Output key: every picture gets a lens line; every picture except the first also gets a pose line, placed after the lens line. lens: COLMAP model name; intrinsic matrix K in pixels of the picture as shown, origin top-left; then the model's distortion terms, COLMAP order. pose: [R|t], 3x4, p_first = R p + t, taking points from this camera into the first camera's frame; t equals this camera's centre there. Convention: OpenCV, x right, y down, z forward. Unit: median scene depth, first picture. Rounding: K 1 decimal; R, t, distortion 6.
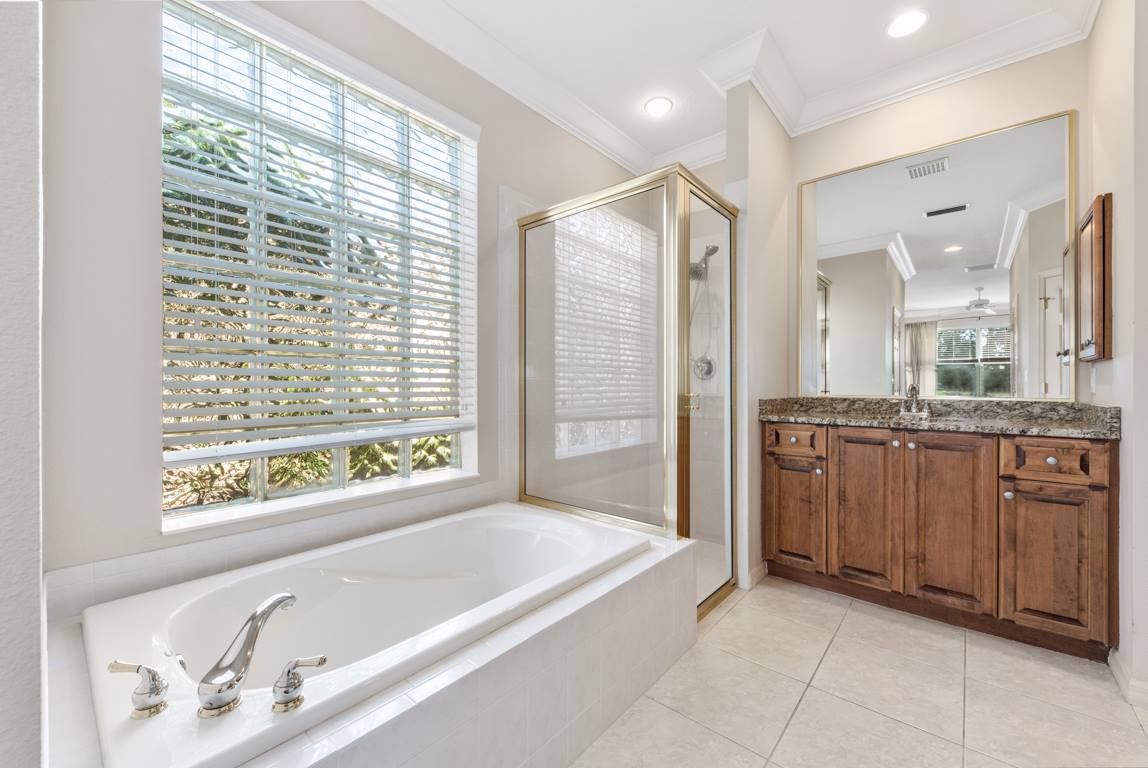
lens RADIAL K [[458.8, 0, 578.3], [0, 458.8, 384.9], [0, 0, 1]] dist [0.006684, -0.003747]
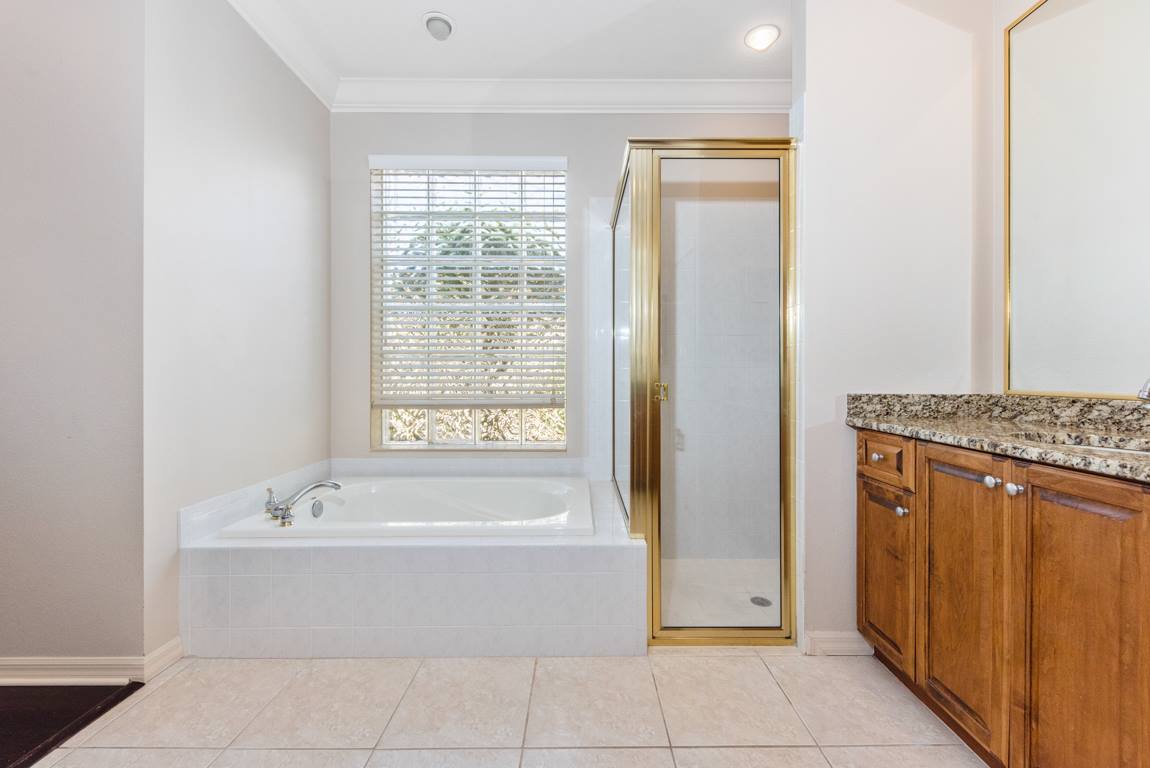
lens RADIAL K [[459.6, 0, 573.7], [0, 459.6, 378.0], [0, 0, 1]] dist [0.006684, -0.003747]
pose [[0.643611, 0.003446, -0.765345, 0.760351], [-0.002490, 0.999994, 0.002409, 0.006690], [0.765349, 0.000355, 0.643616, 0.269631]]
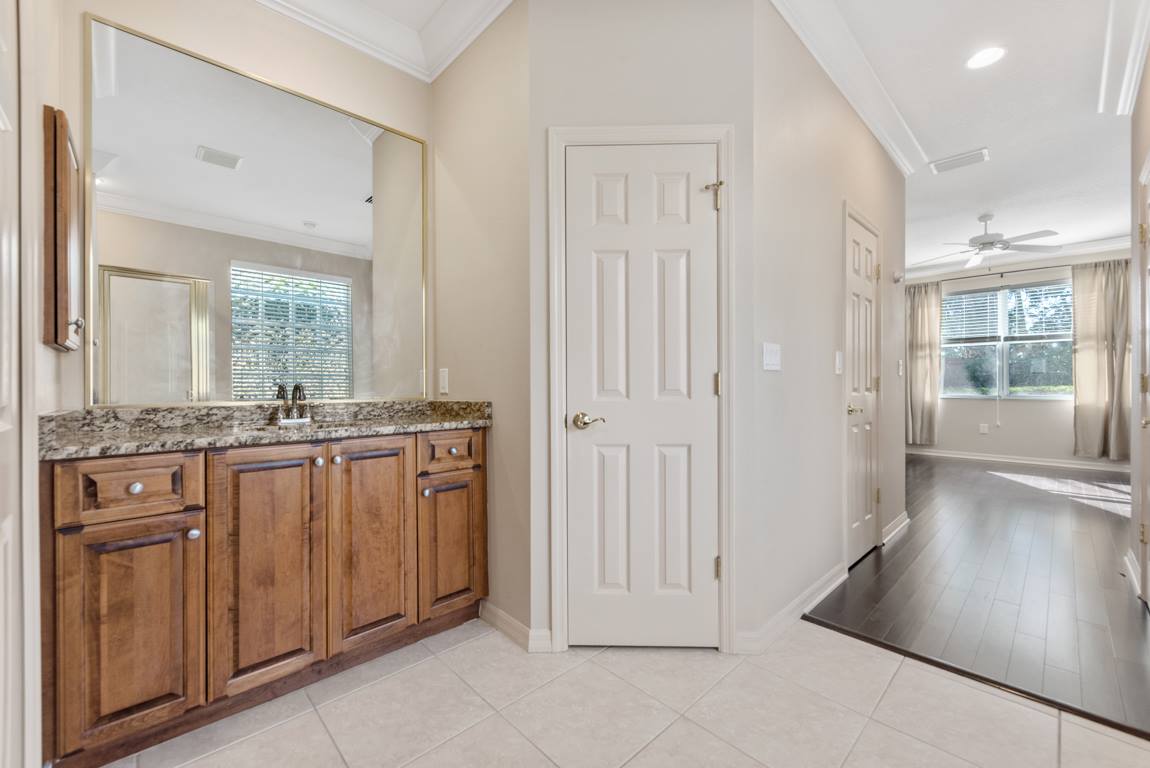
lens RADIAL K [[459.6, 0, 578.4], [0, 459.6, 380.3], [0, 0, 1]] dist [0.006684, -0.003747]
pose [[0.104717, -0.005193, 0.994488, 0.007901], [0.004305, 0.999979, 0.004769, -0.001922], [-0.994493, 0.003782, 0.104737, 0.492985]]
